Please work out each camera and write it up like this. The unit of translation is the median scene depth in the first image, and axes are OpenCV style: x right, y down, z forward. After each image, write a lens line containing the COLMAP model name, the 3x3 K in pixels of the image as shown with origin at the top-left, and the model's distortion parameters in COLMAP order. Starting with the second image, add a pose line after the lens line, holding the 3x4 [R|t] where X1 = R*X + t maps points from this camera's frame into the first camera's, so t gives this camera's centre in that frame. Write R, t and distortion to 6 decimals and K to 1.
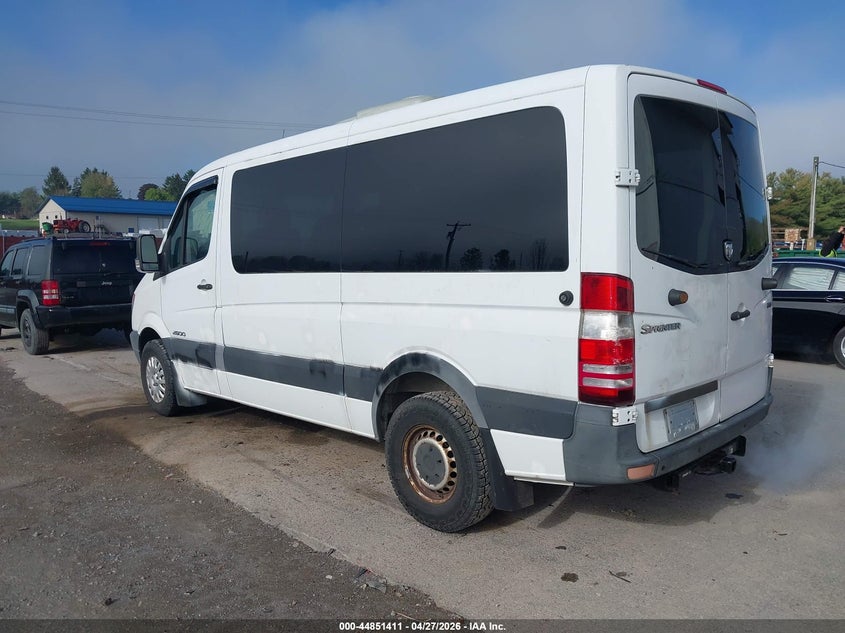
lens RADIAL K [[660.4, 0, 422.5], [0, 660.4, 316.5], [0, 0, 1]] dist [-0.030428, 0.000942]
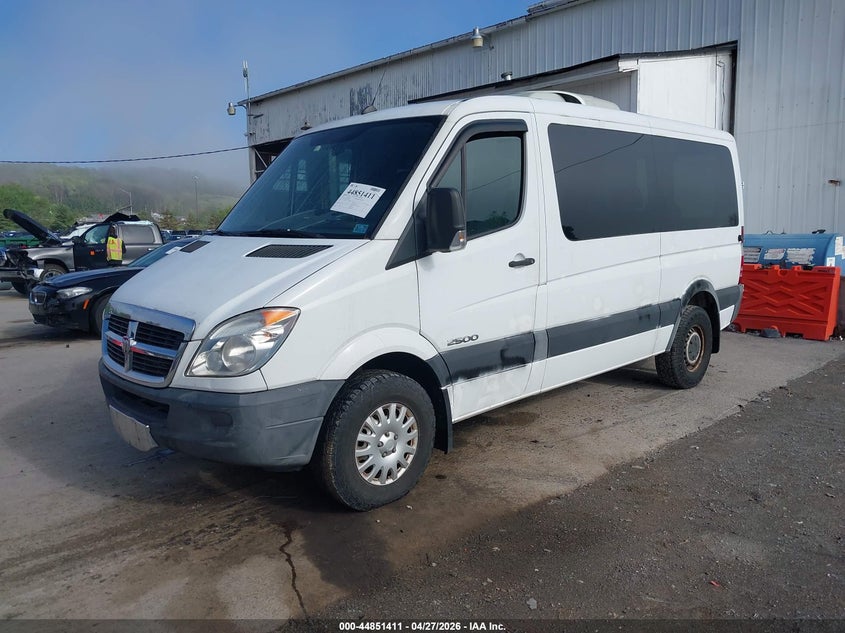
lens RADIAL K [[660.4, 0, 422.5], [0, 660.4, 316.5], [0, 0, 1]] dist [-0.030428, 0.000942]
pose [[0.034732, -0.130327, 0.990863, -1.142551], [0.116014, 0.985284, 0.125527, -0.095592], [-0.992640, 0.110594, 0.049341, 1.116334]]
